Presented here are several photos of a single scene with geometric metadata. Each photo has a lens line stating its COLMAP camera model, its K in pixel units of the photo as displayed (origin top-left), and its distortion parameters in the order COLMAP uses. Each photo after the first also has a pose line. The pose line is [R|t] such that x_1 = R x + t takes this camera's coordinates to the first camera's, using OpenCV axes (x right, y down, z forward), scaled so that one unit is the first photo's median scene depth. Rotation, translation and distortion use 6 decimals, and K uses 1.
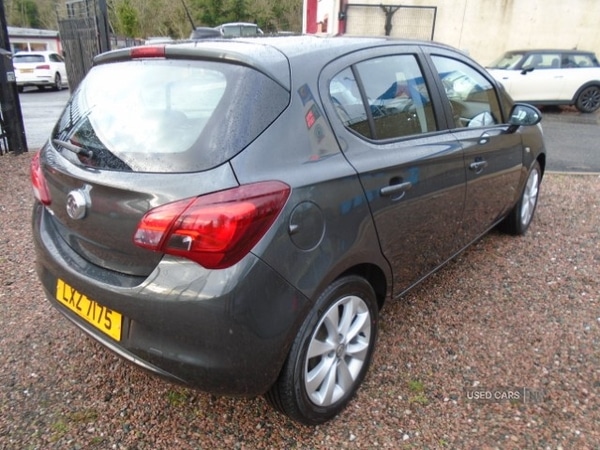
lens RADIAL K [[457.0, 0, 300.0], [0, 457.0, 225.0], [0, 0, 1]] dist [-0.019449, 0.006051]
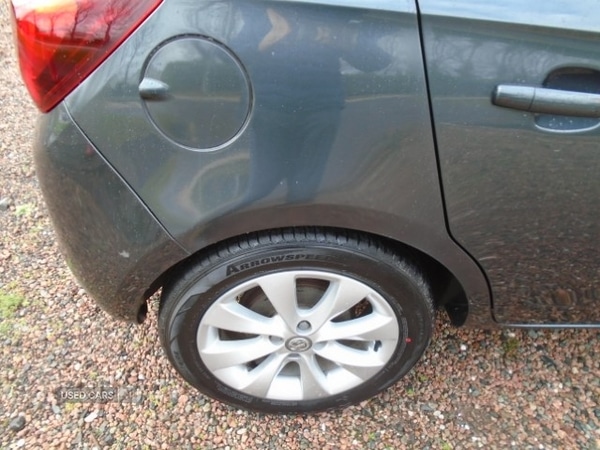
lens RADIAL K [[457.0, 0, 300.0], [0, 457.0, 225.0], [0, 0, 1]] dist [-0.019449, 0.006051]
pose [[0.683981, 0.506919, -0.524599, 0.292821], [-0.303790, 0.851727, 0.426935, -0.084918], [0.663236, -0.132647, 0.736561, 0.577453]]
